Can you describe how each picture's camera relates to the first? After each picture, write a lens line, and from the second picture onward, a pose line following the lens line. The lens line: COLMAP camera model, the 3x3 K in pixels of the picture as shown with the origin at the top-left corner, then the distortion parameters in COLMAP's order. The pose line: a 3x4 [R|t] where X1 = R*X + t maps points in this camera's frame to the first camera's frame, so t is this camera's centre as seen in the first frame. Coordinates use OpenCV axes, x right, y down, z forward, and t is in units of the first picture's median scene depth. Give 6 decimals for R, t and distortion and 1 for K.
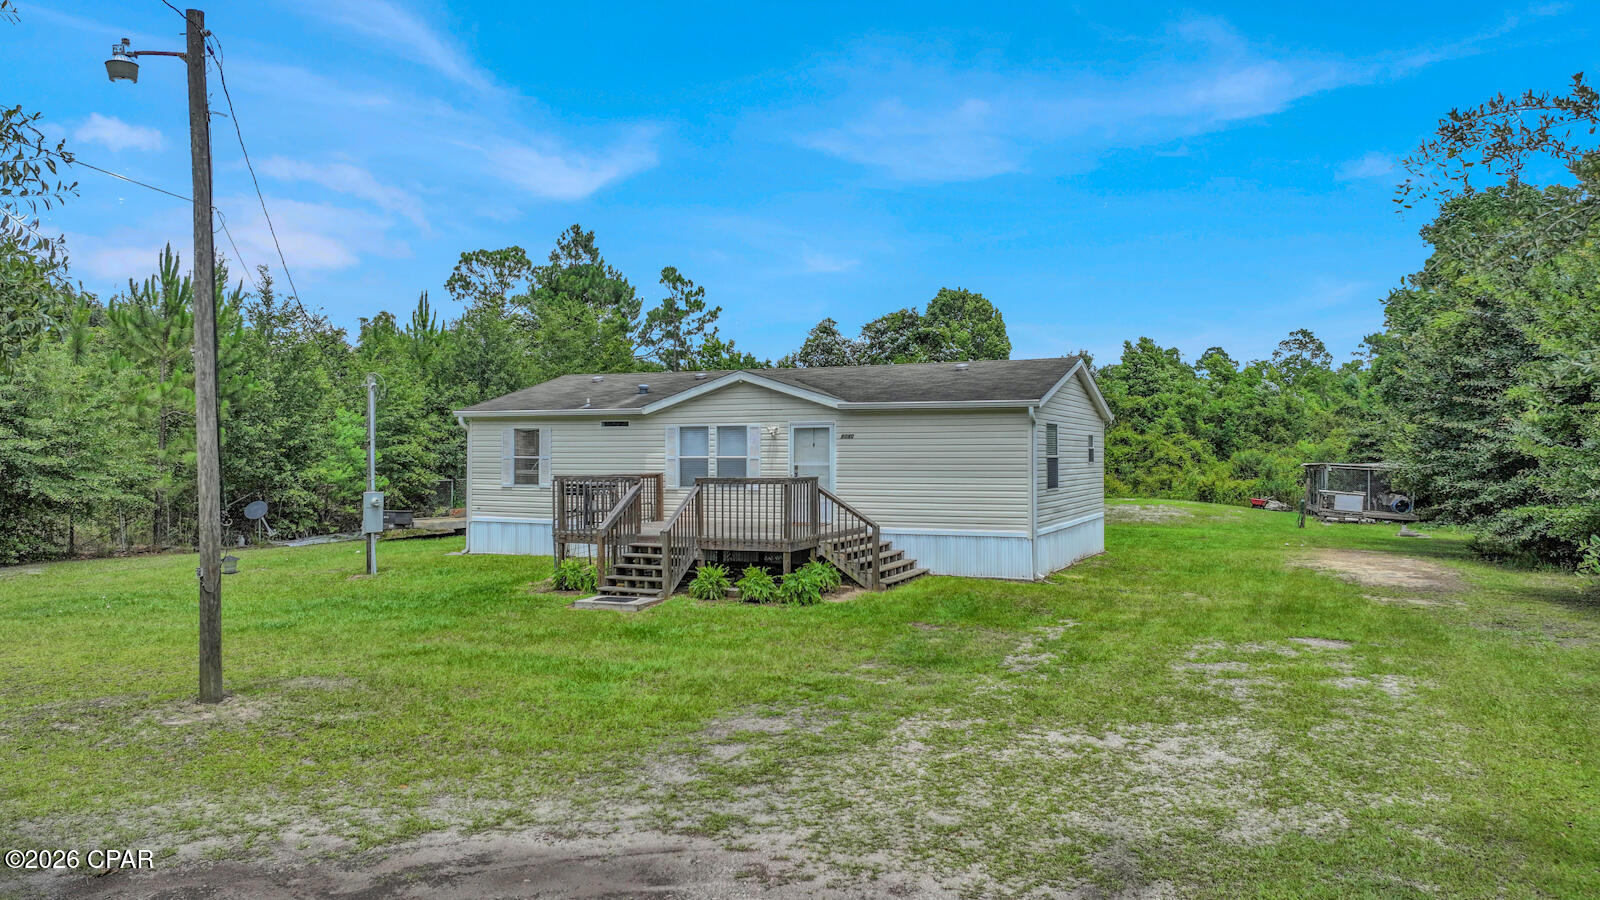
lens RADIAL K [[1133.0, 0, 824.3], [0, 1133.0, 454.1], [0, 0, 1]] dist [0.004084, 0.000161]
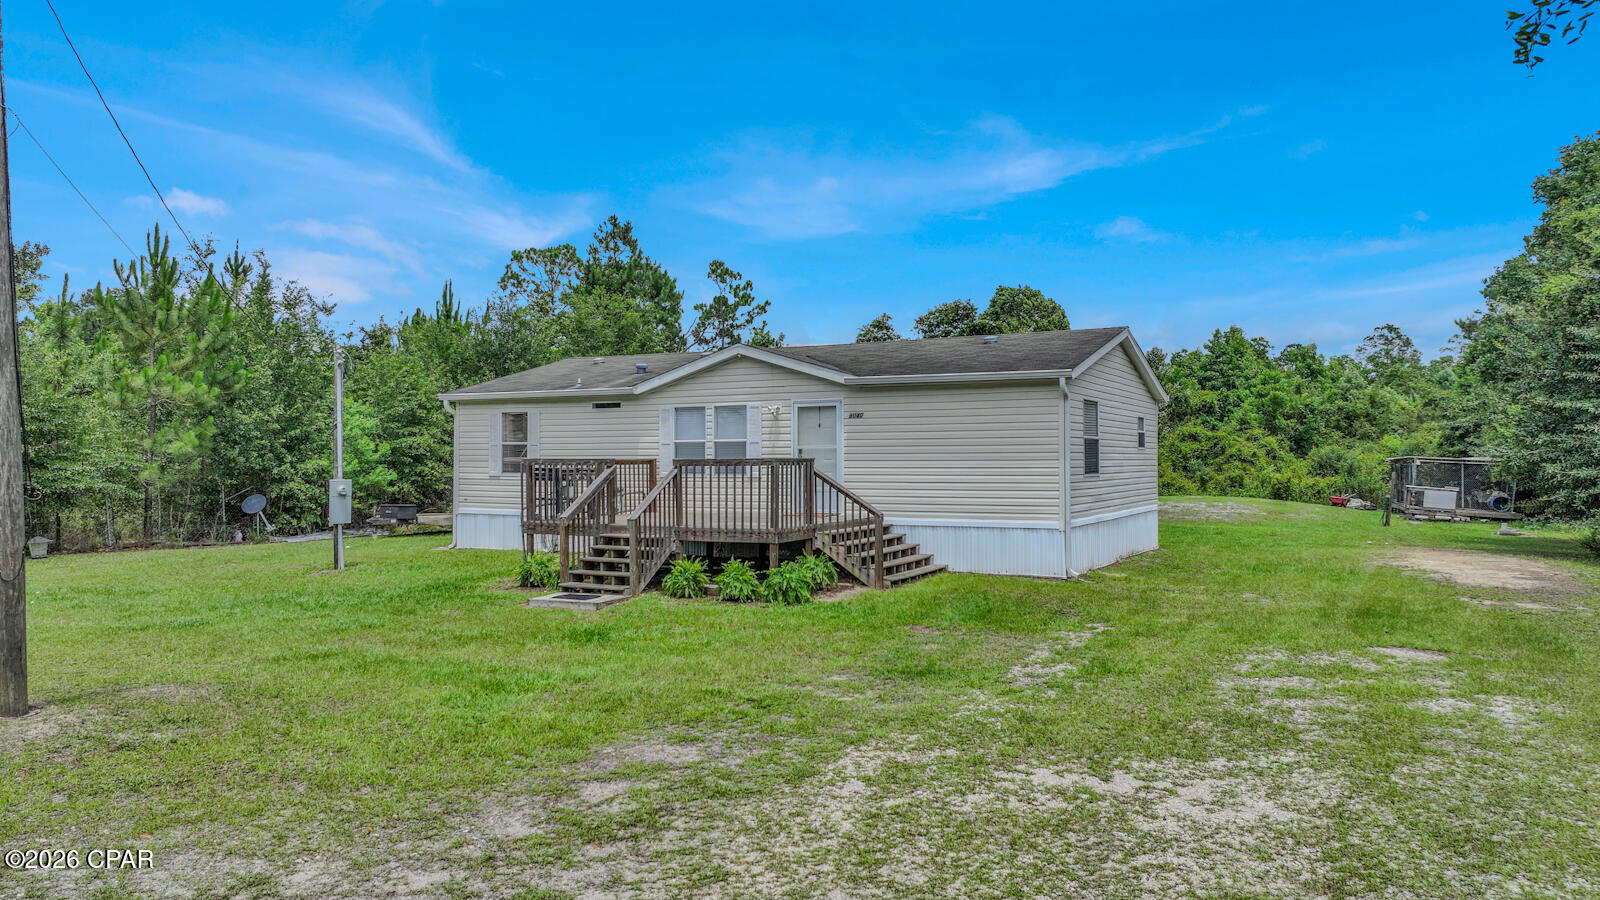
lens RADIAL K [[1149.6, 0, 812.1], [0, 1149.6, 455.2], [0, 0, 1]] dist [-0.006196, 0.026798]
pose [[0.997847, -0.002908, -0.065524, 0.046628], [0.002846, 0.999995, -0.001038, 0.017034], [0.065526, 0.000849, 0.997850, 0.106018]]
